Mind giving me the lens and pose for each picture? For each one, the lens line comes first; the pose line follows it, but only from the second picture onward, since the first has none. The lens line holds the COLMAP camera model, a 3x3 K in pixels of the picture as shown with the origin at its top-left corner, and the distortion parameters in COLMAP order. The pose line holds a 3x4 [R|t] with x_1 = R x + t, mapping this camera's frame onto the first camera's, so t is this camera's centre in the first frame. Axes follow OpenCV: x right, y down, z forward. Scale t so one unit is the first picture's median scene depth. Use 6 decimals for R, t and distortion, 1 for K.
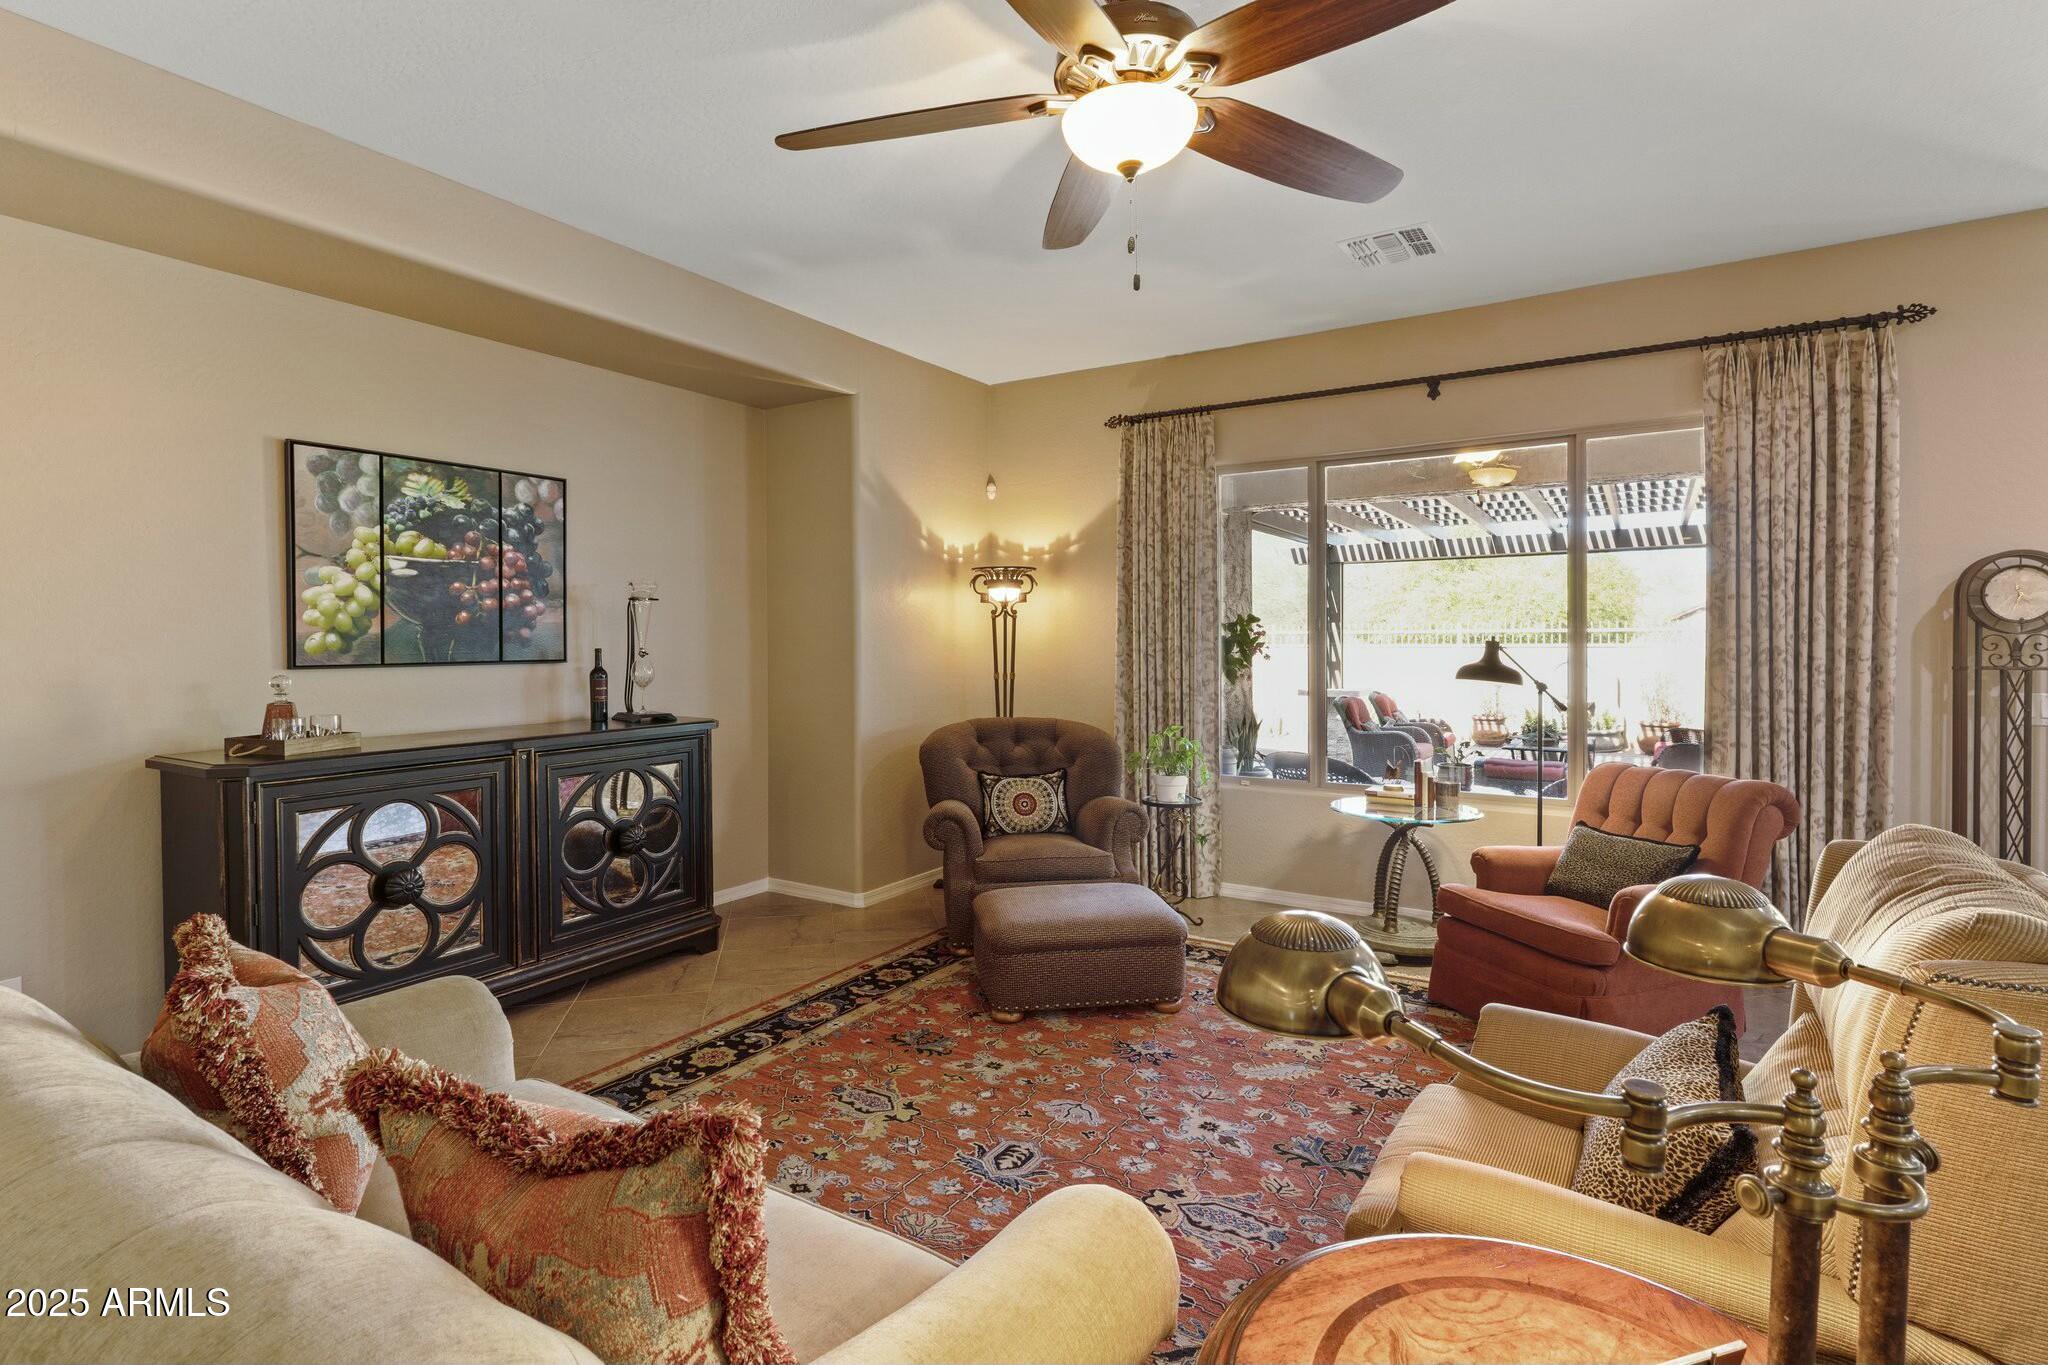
lens RADIAL K [[984.0, 0, 1033.9], [0, 984.0, 649.7], [0, 0, 1]] dist [0.000052, 0.000409]
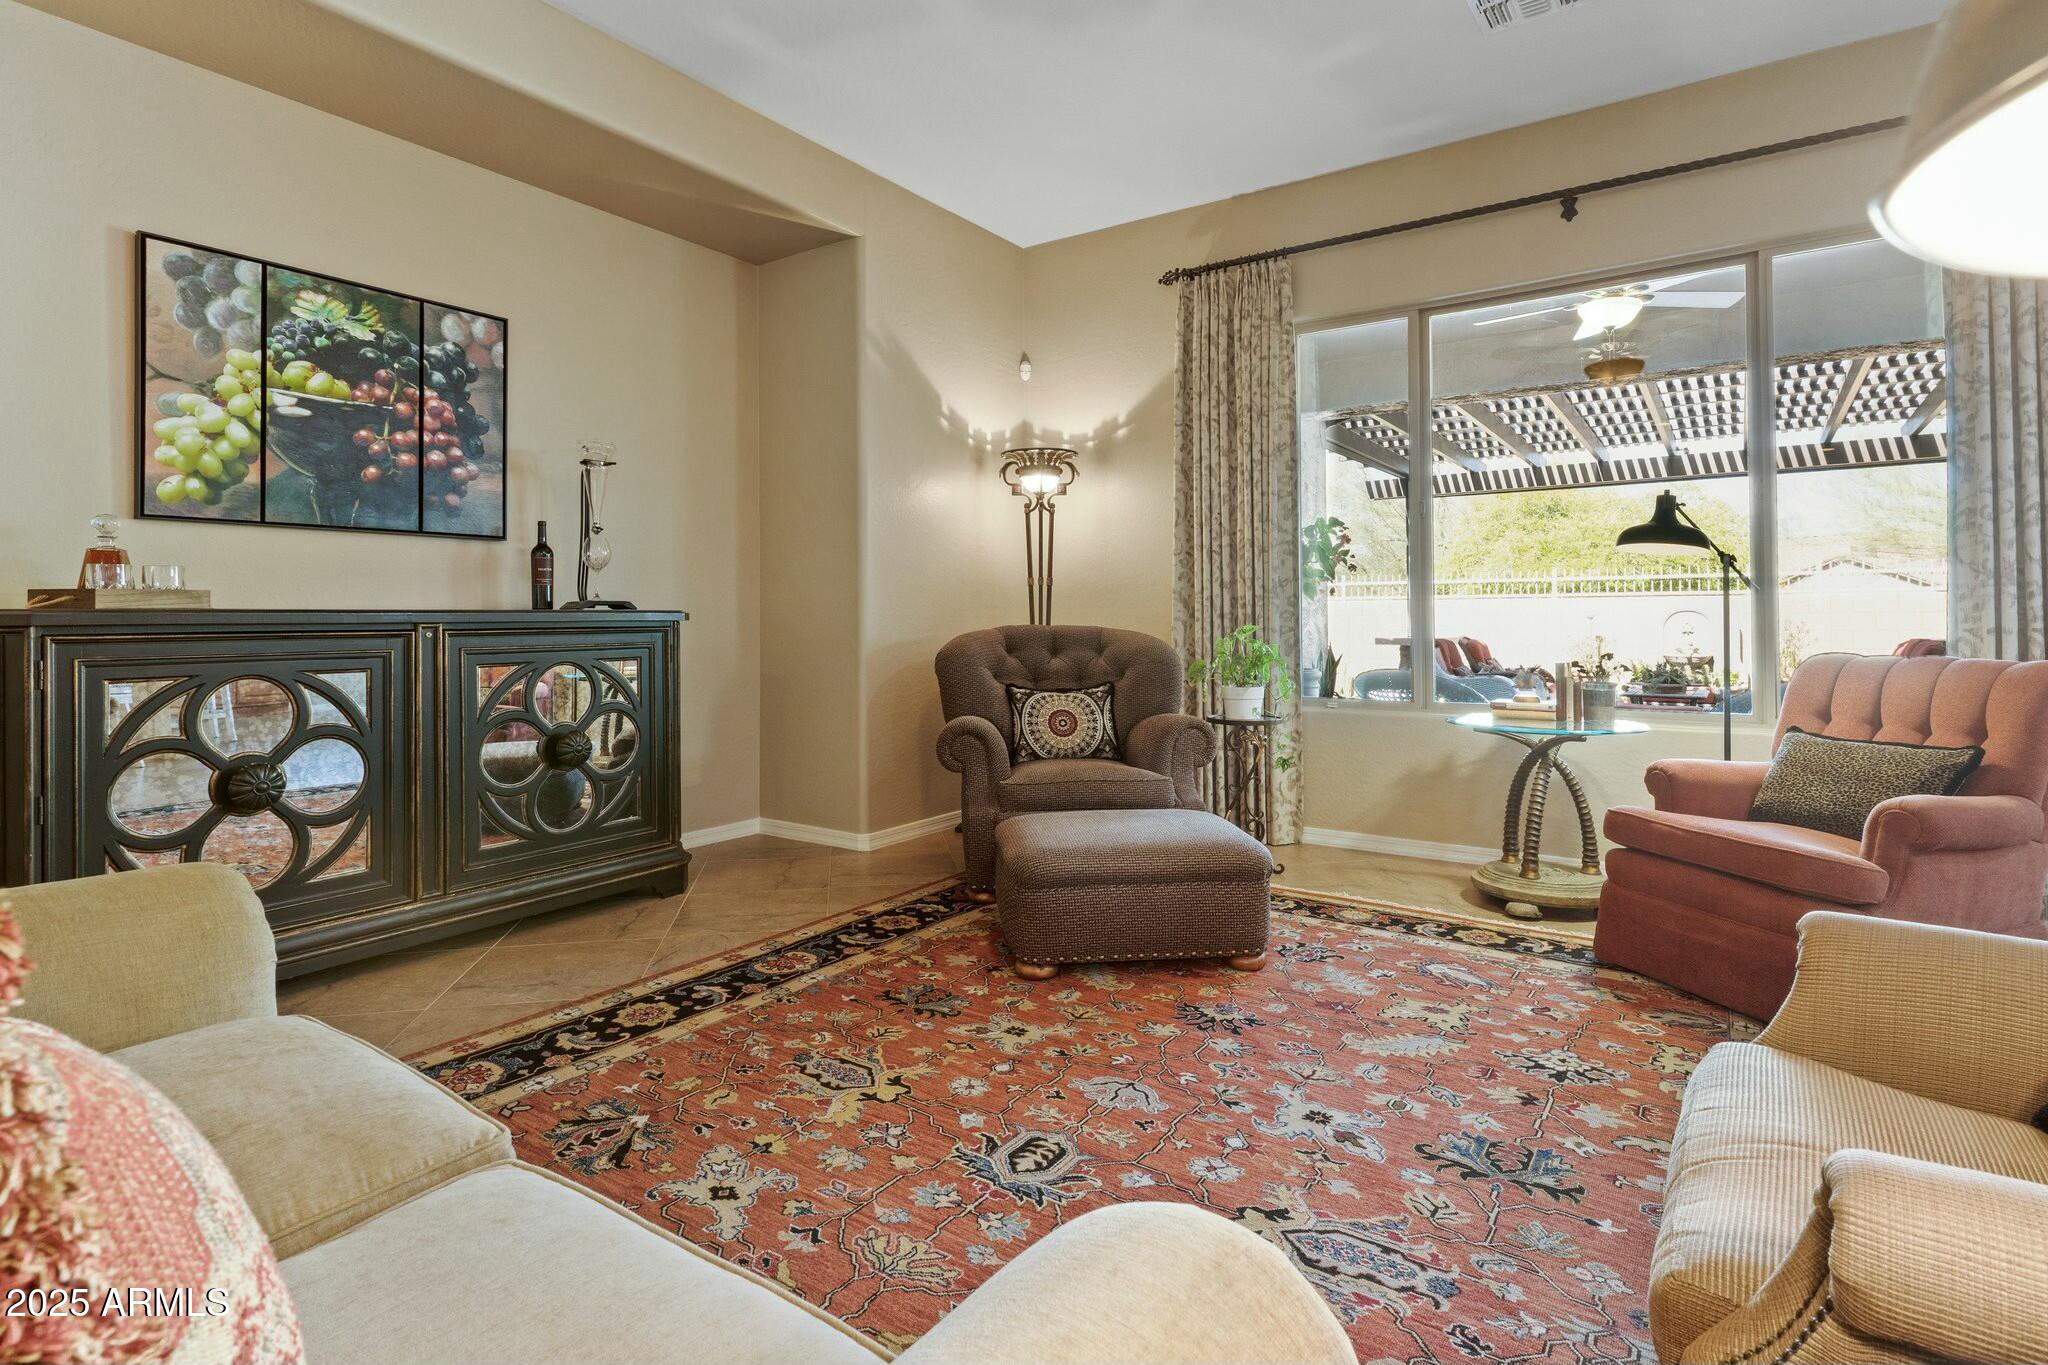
lens RADIAL K [[1022.9, 0, 1036.6], [0, 1022.9, 607.0], [0, 0, 1]] dist [0.001204, -0.000953]
pose [[0.999045, -0.001580, -0.043667, 0.007181], [0.000620, 0.999758, -0.021993, 0.093334], [0.043692, 0.021945, 0.998804, 0.173966]]
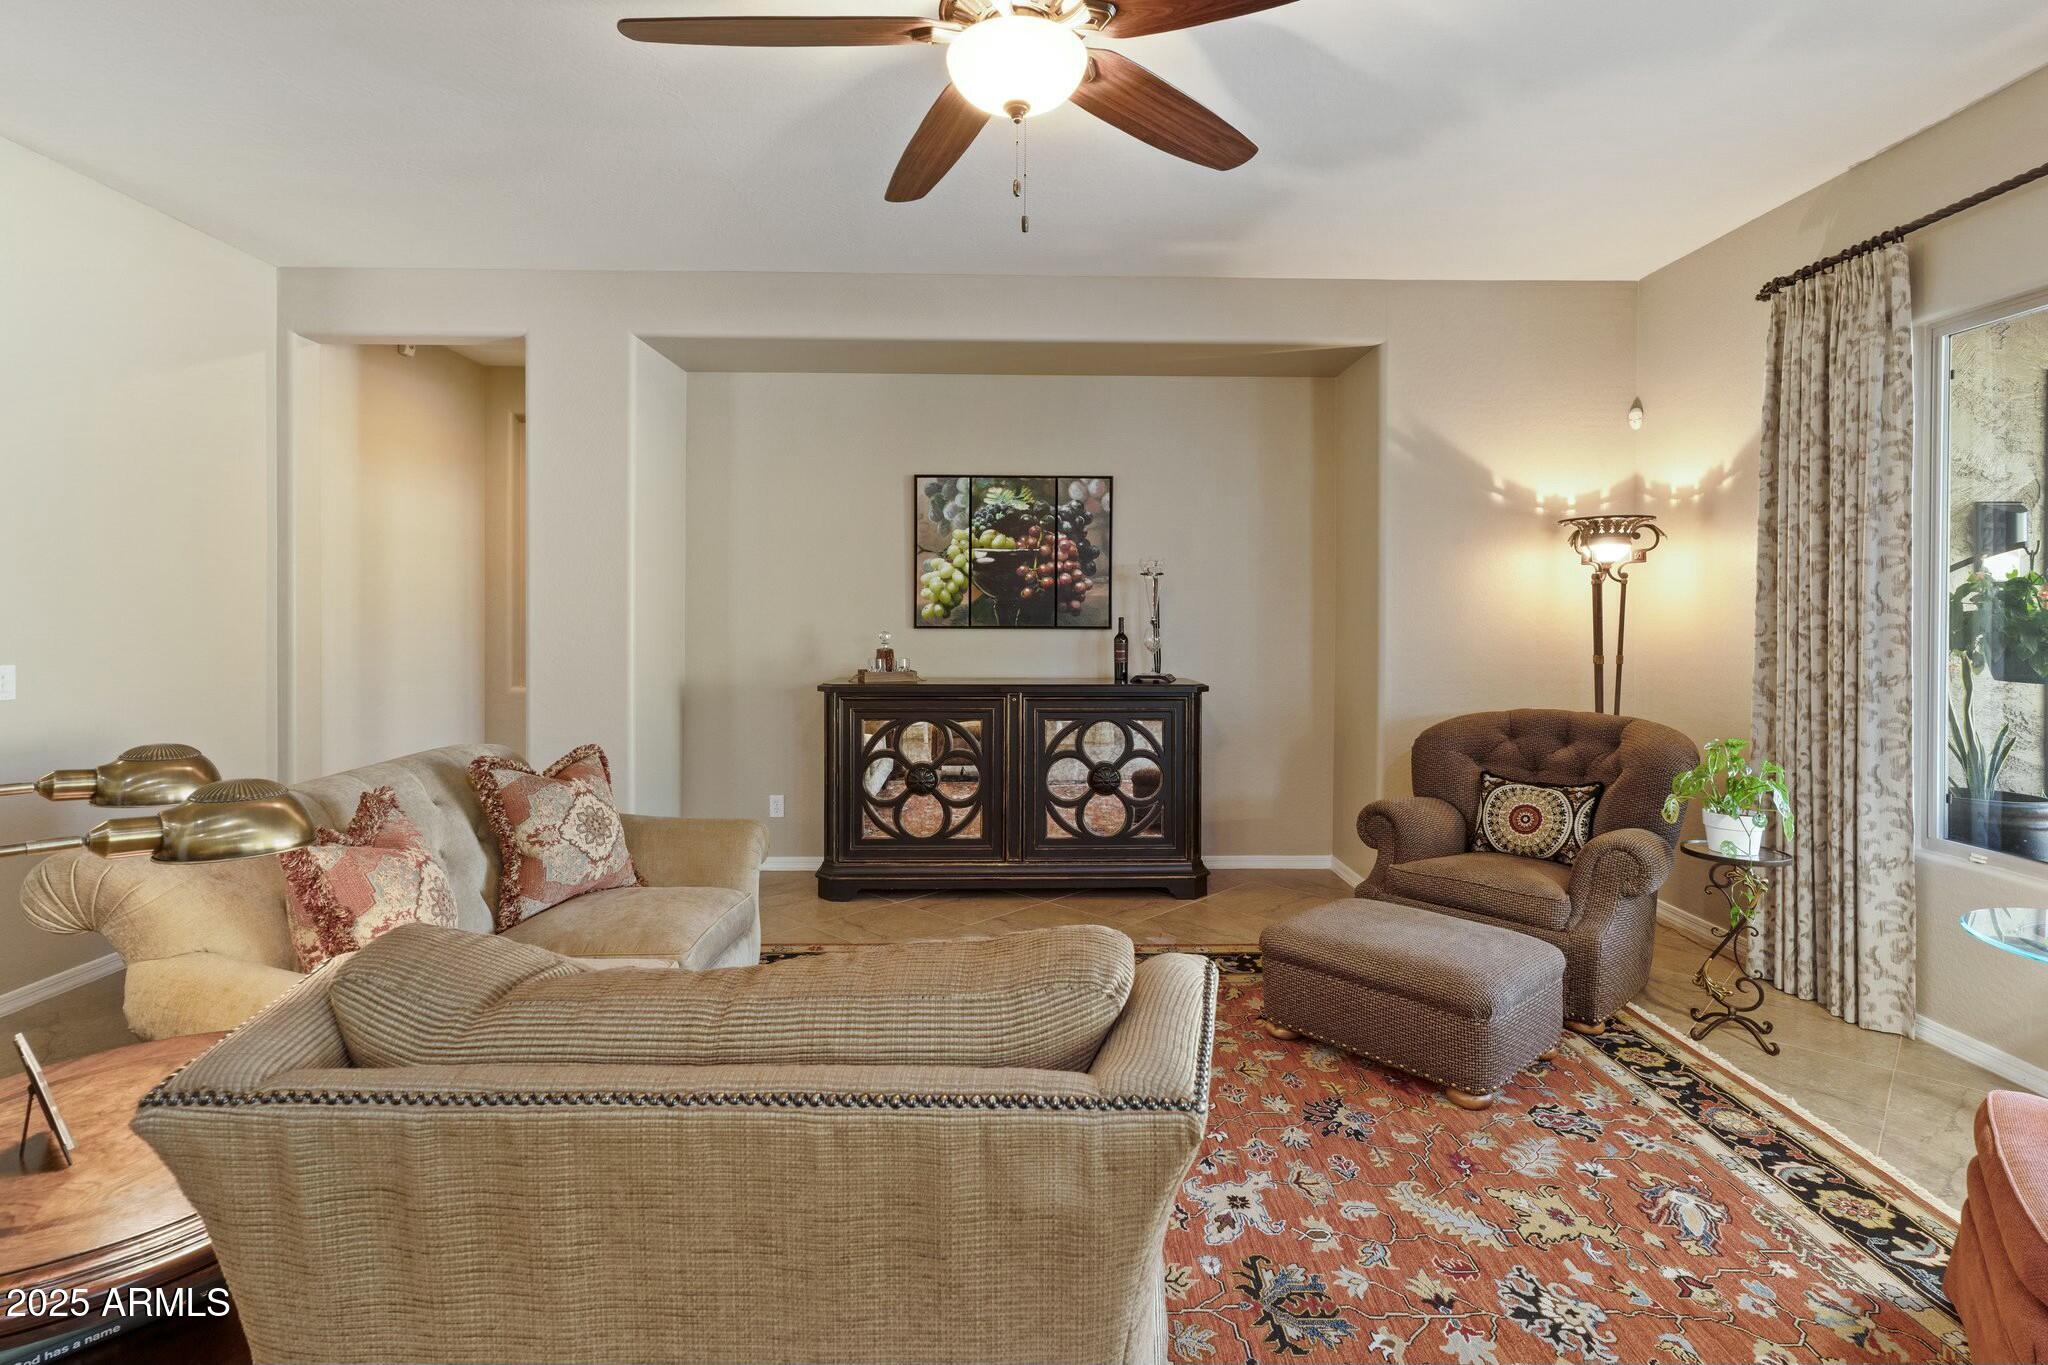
lens RADIAL K [[996.4, 0, 1032.6], [0, 996.4, 623.3], [0, 0, 1]] dist [0.001179, 0.000090]
pose [[0.541938, 0.009229, -0.840368, 0.524255], [-0.016153, 0.999869, 0.000564, 0.007337], [0.840263, 0.013268, 0.542017, 0.276793]]
